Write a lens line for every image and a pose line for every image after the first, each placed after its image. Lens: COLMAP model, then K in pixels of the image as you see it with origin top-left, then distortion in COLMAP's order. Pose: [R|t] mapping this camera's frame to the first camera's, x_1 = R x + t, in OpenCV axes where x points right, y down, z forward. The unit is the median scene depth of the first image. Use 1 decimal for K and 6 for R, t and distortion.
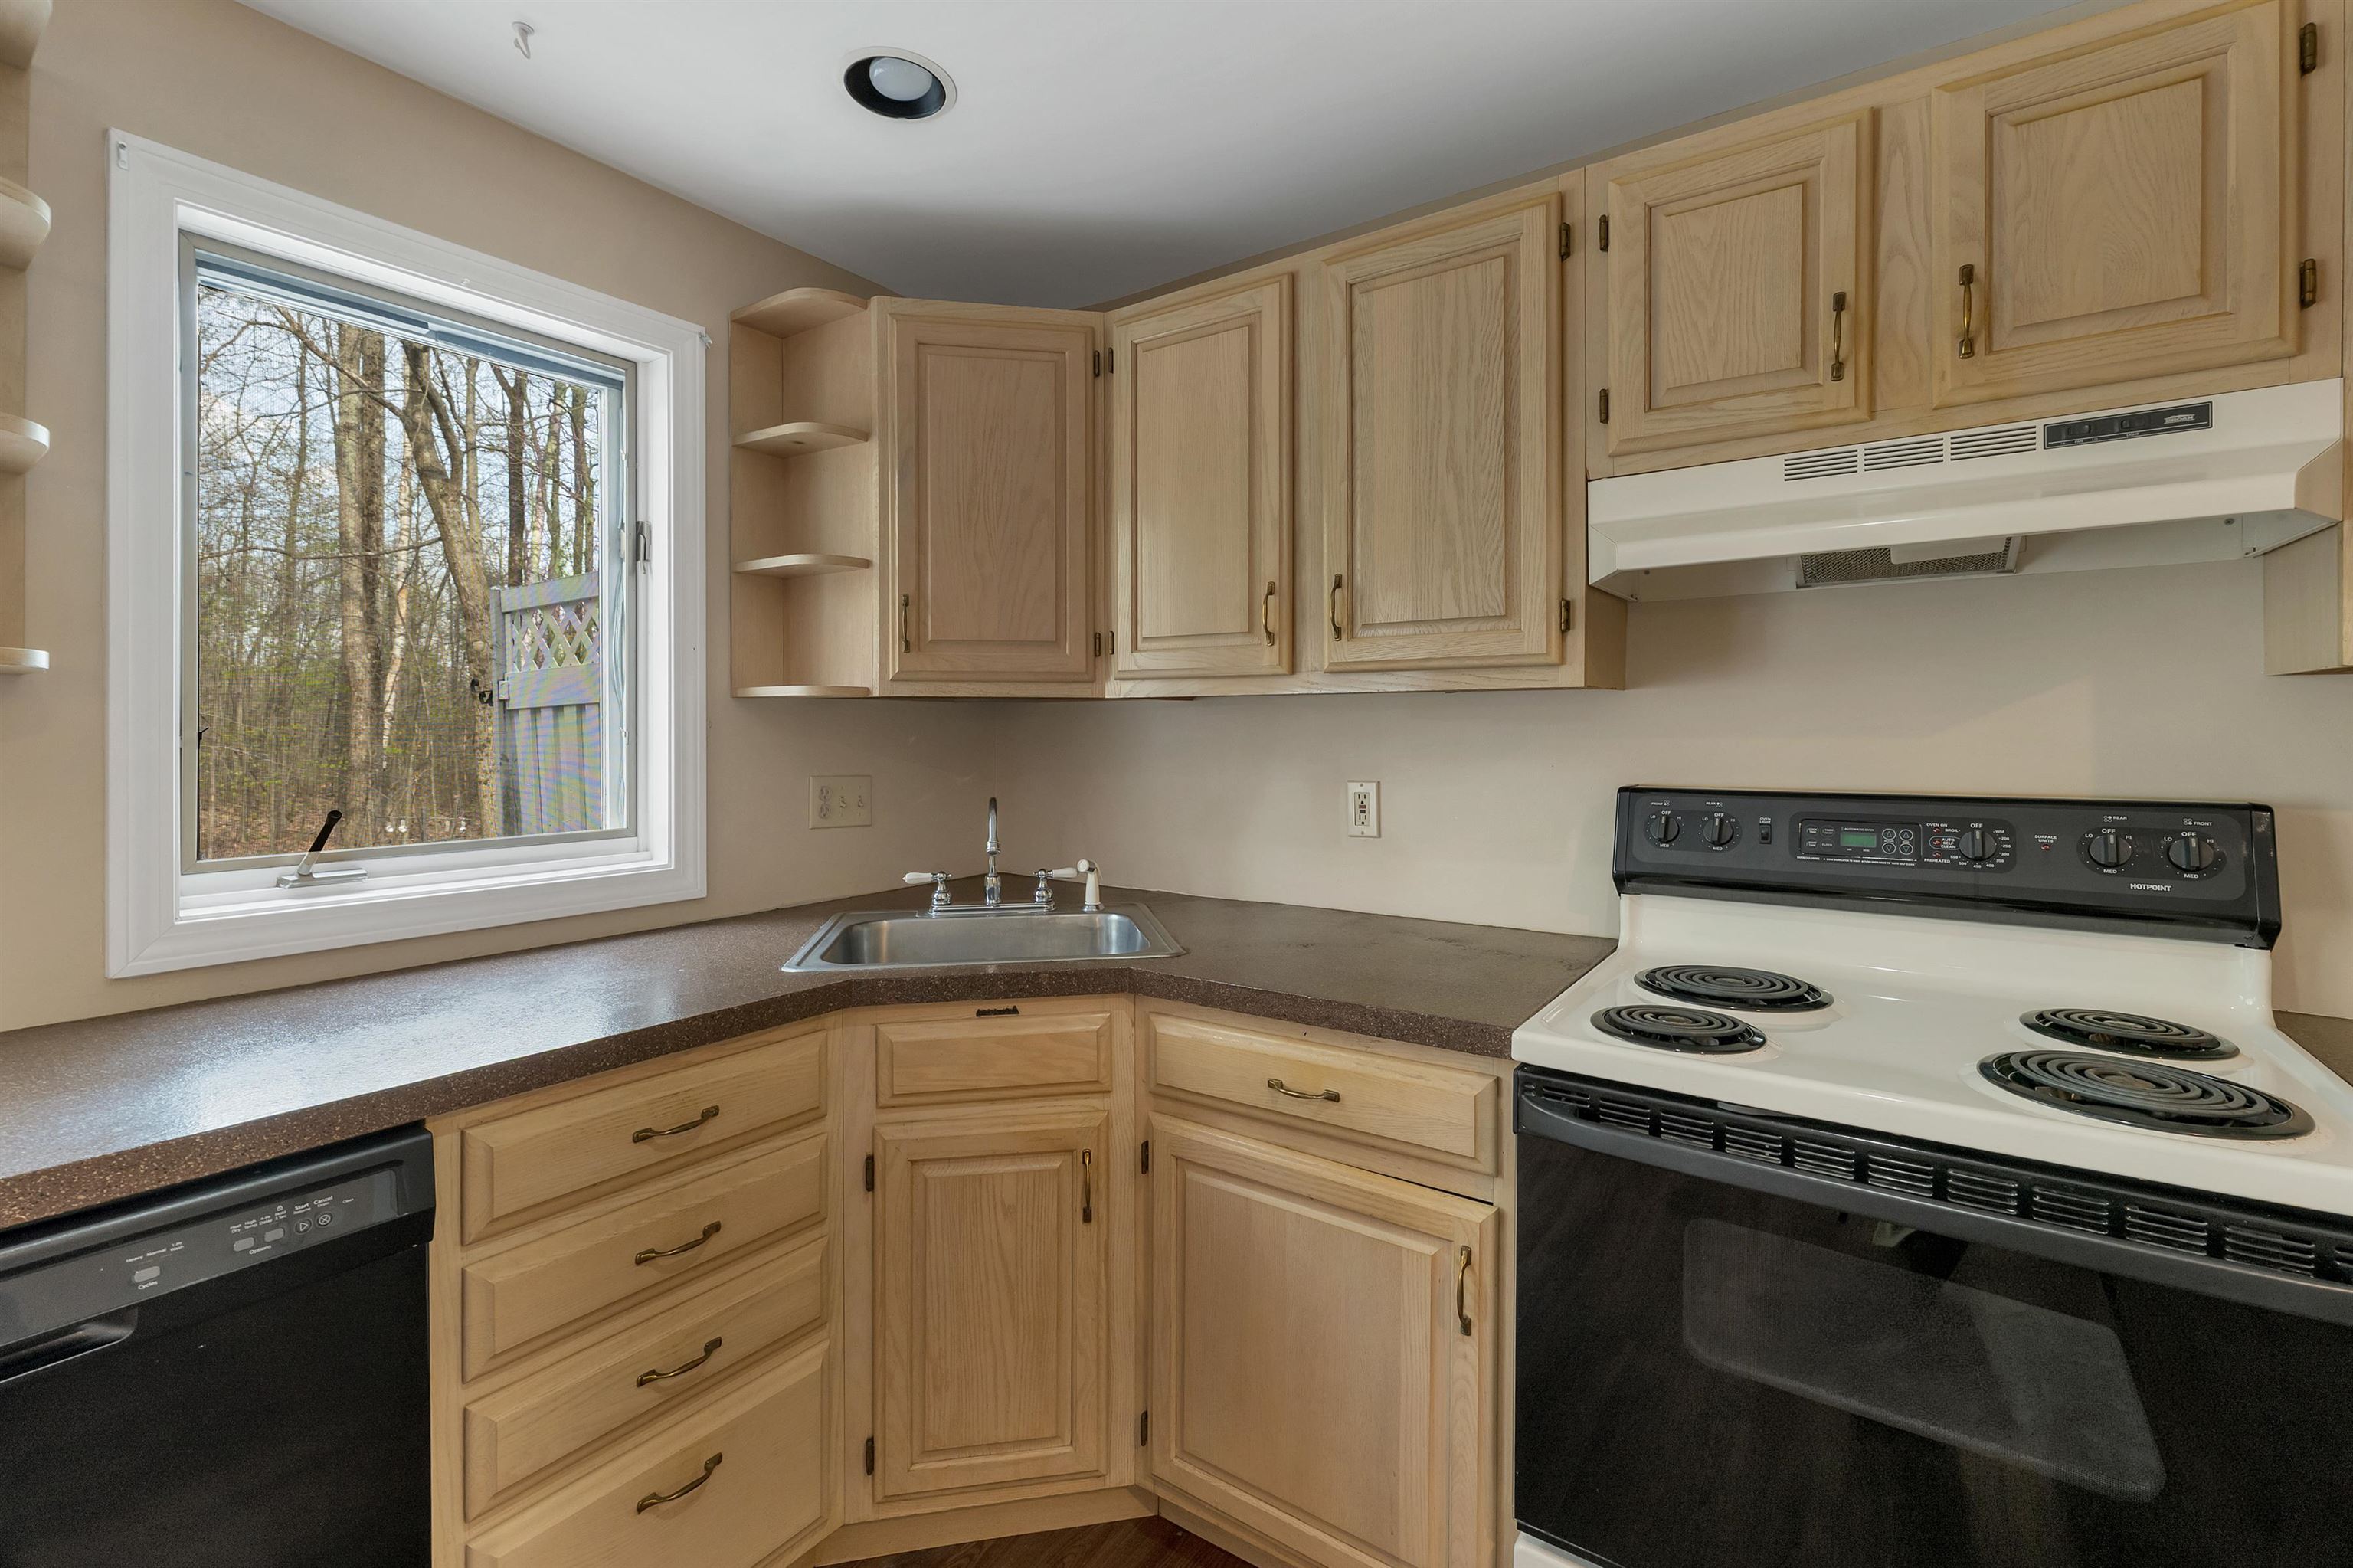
lens RADIAL K [[1016.4, 0, 1180.5], [0, 1016.4, 738.0], [0, 0, 1]] dist [0.001005, -0.000005]
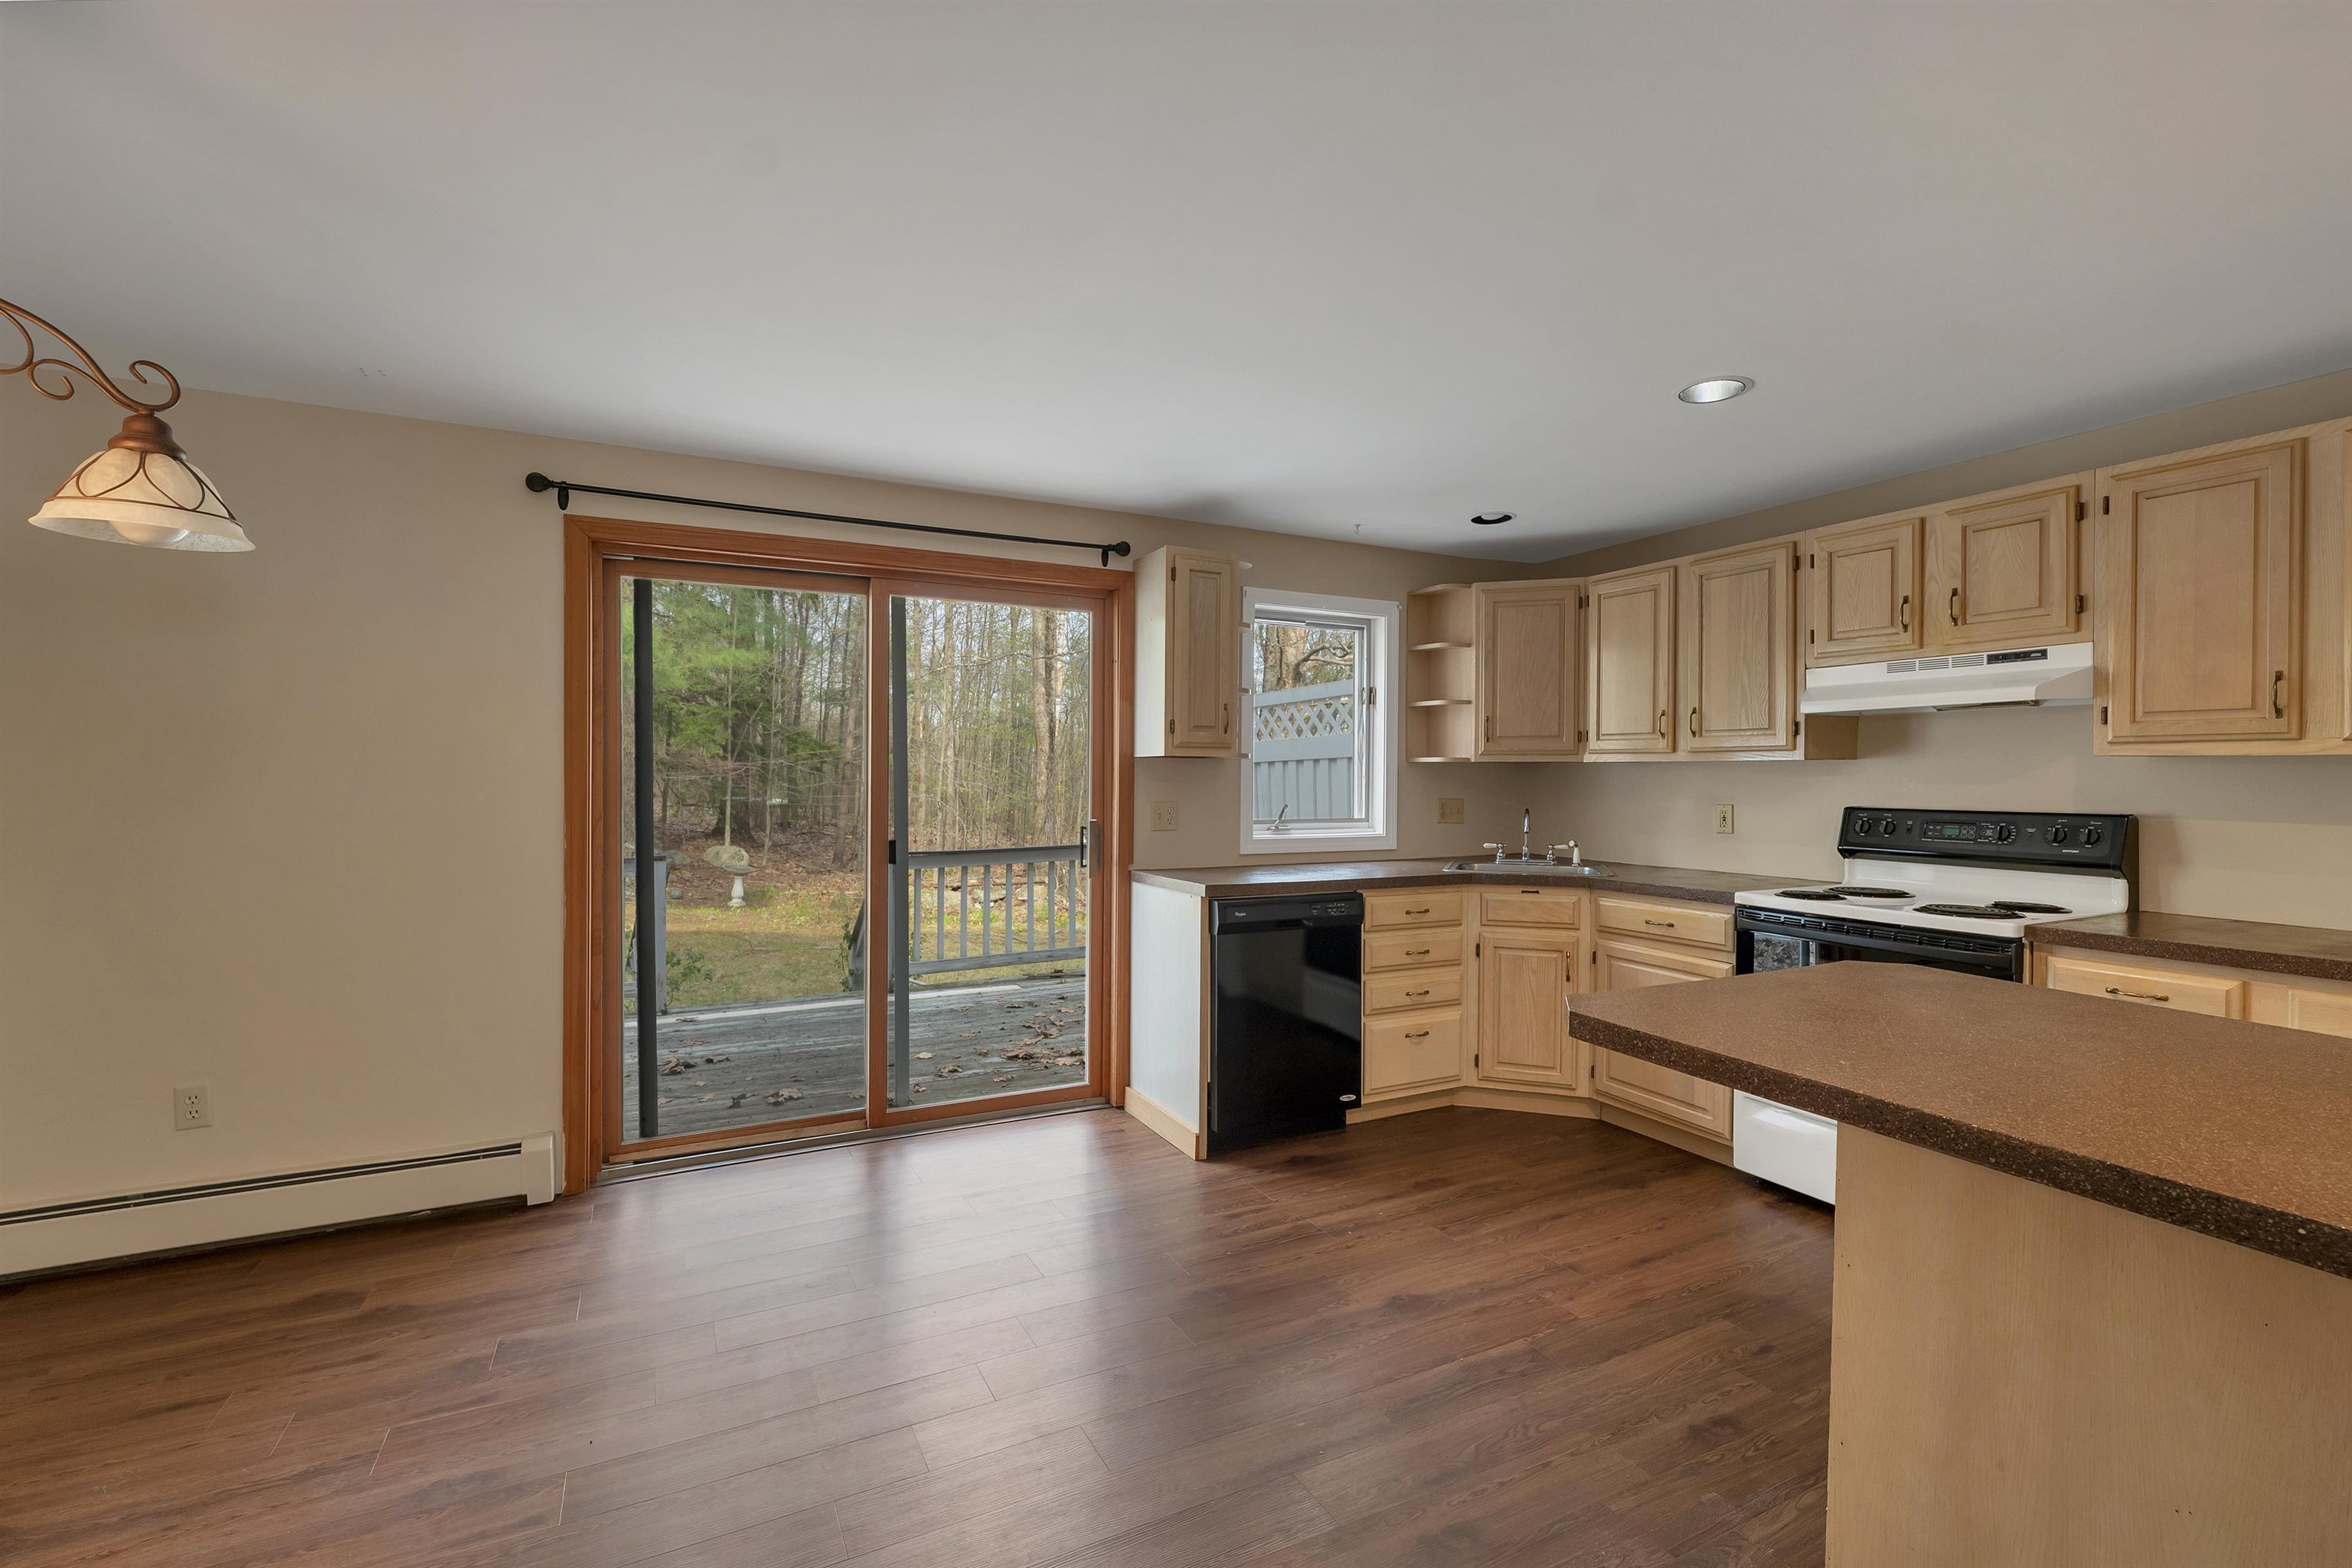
lens RADIAL K [[1036.1, 0, 1176.0], [0, 1036.1, 784.0], [0, 0, 1]] dist [-0.000939, -0.000113]
pose [[0.882322, 0.009515, -0.470550, 0.240217], [-0.009388, 0.999953, 0.002616, 0.009005], [0.470552, 0.002109, 0.882370, -1.613307]]
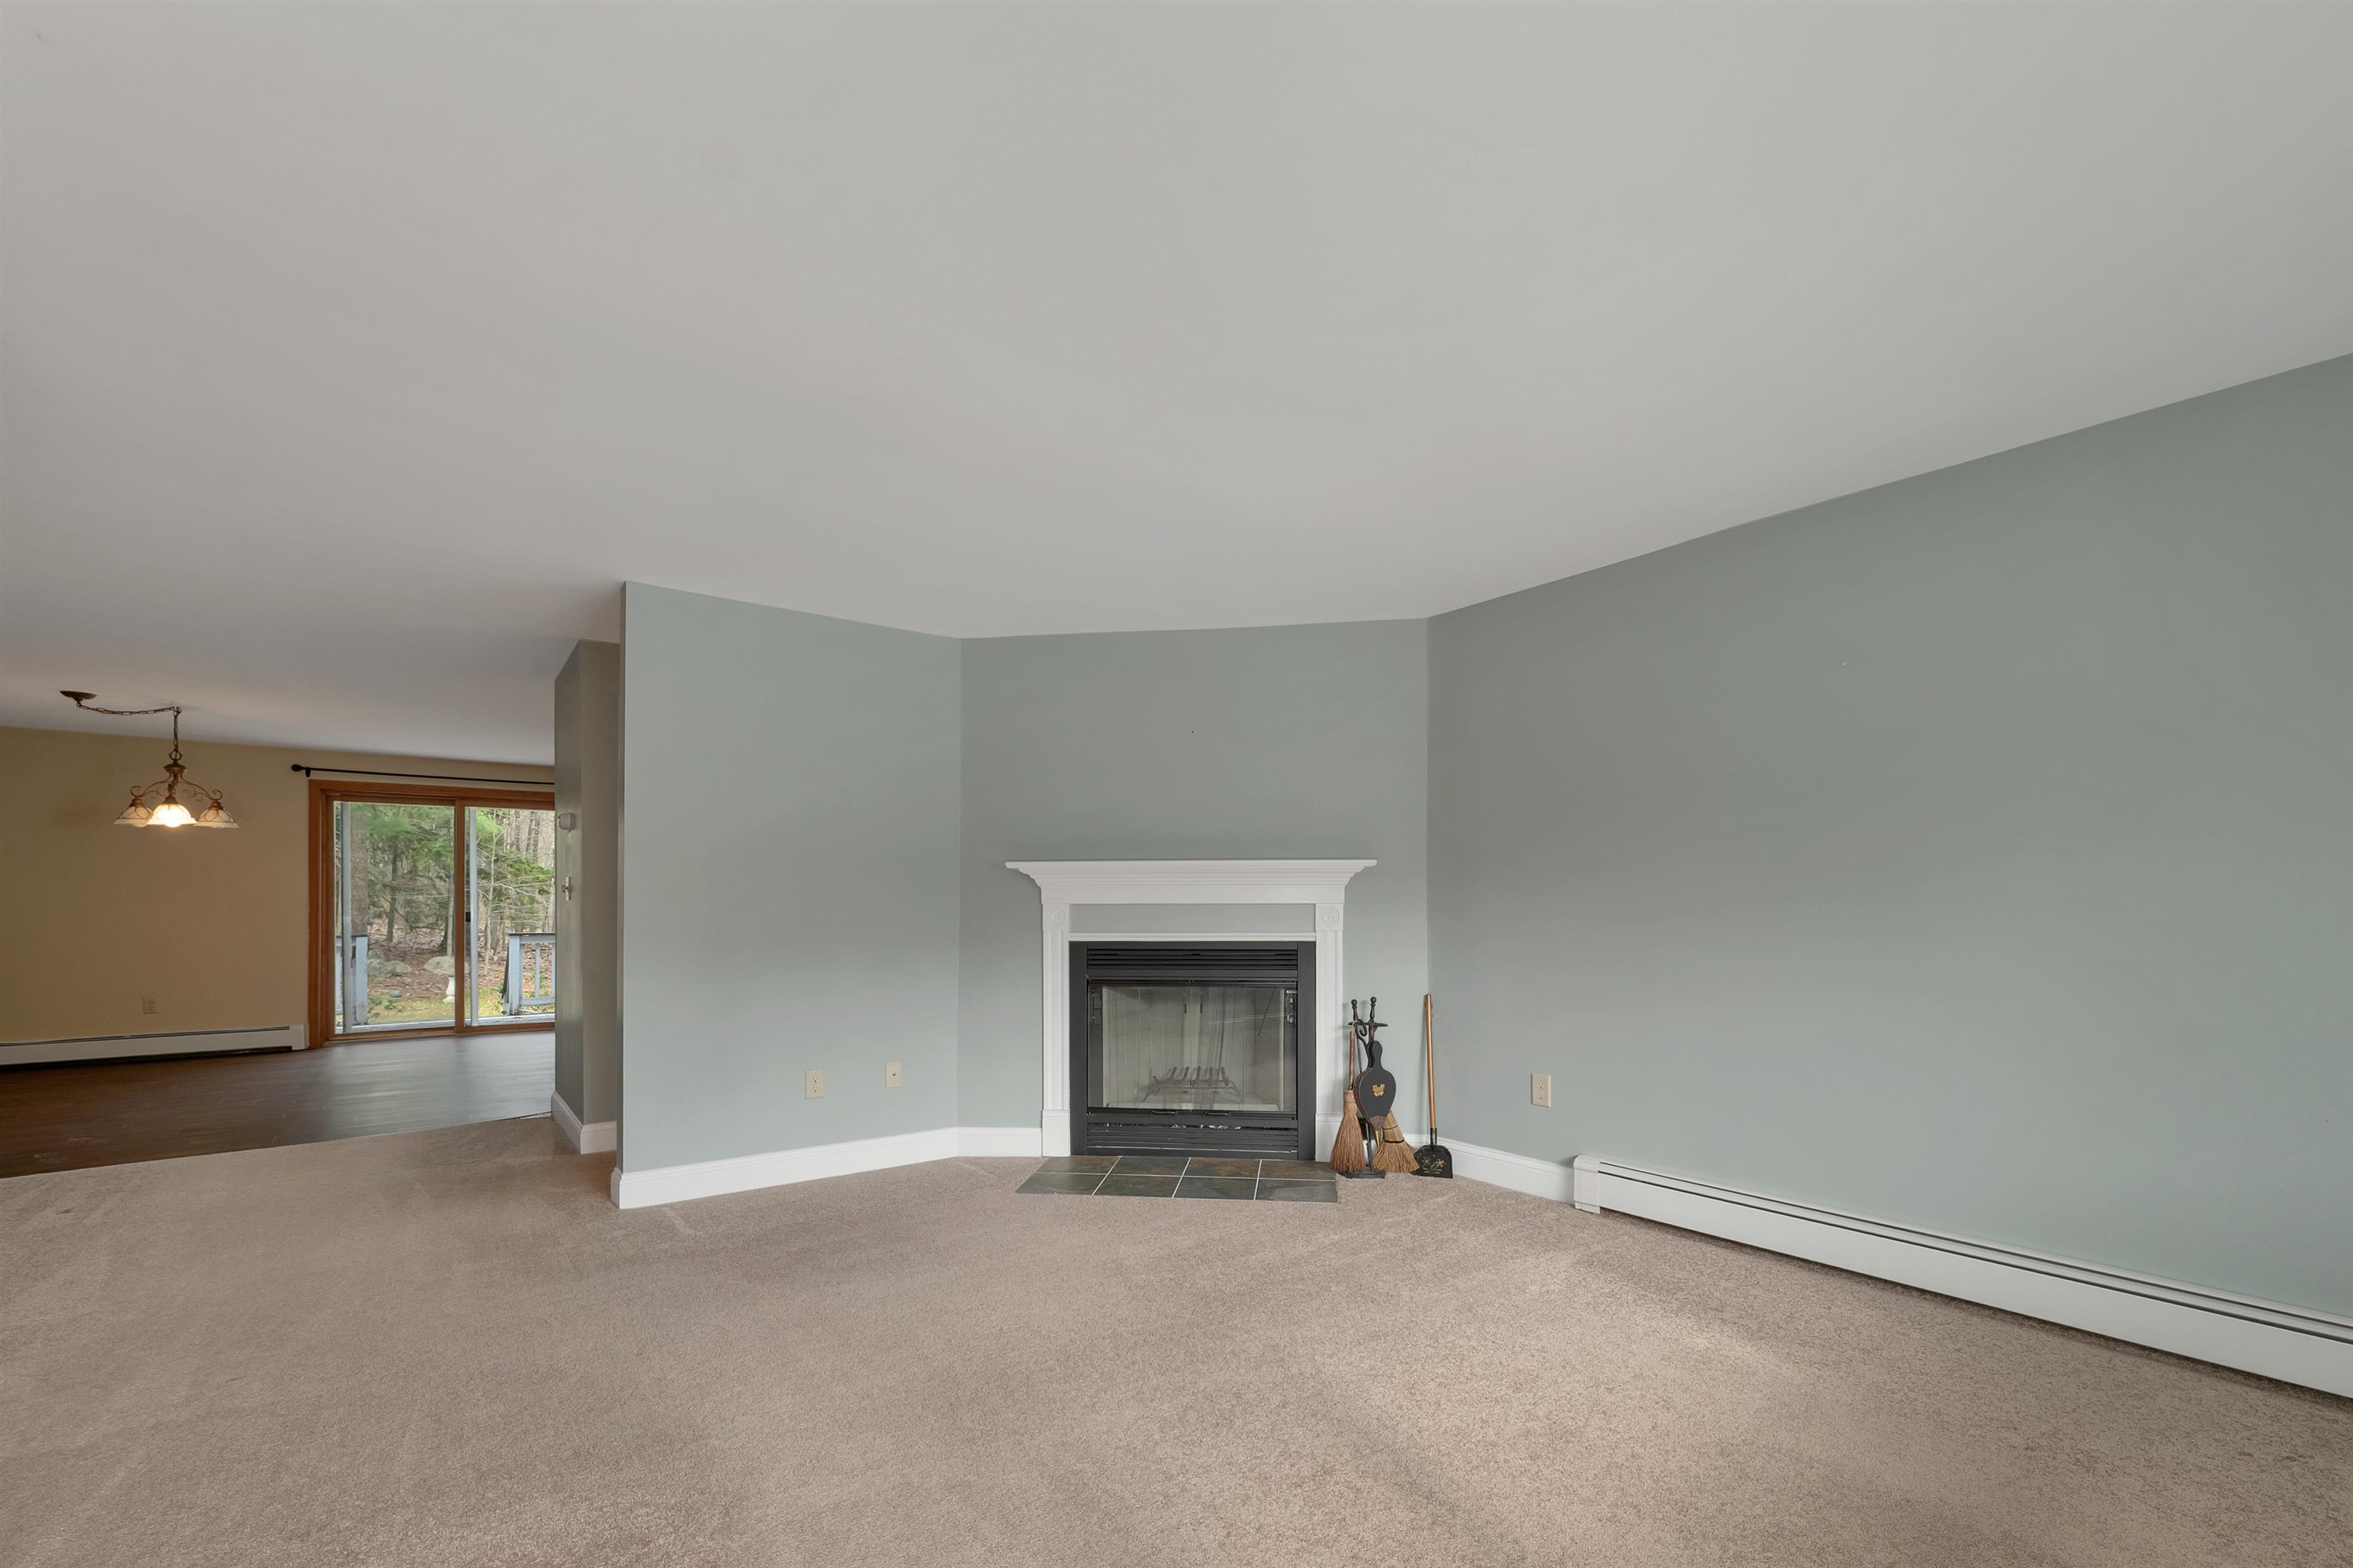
lens RADIAL K [[1005.2, 0, 1177.3], [0, 1005.2, 898.7], [0, 0, 1]] dist [0.000094, -0.000019]
pose [[0.957469, -0.000479, -0.288535, 3.561869], [-0.001431, 0.999978, -0.006409, 0.108800], [0.288532, 0.006550, 0.957448, -3.767542]]
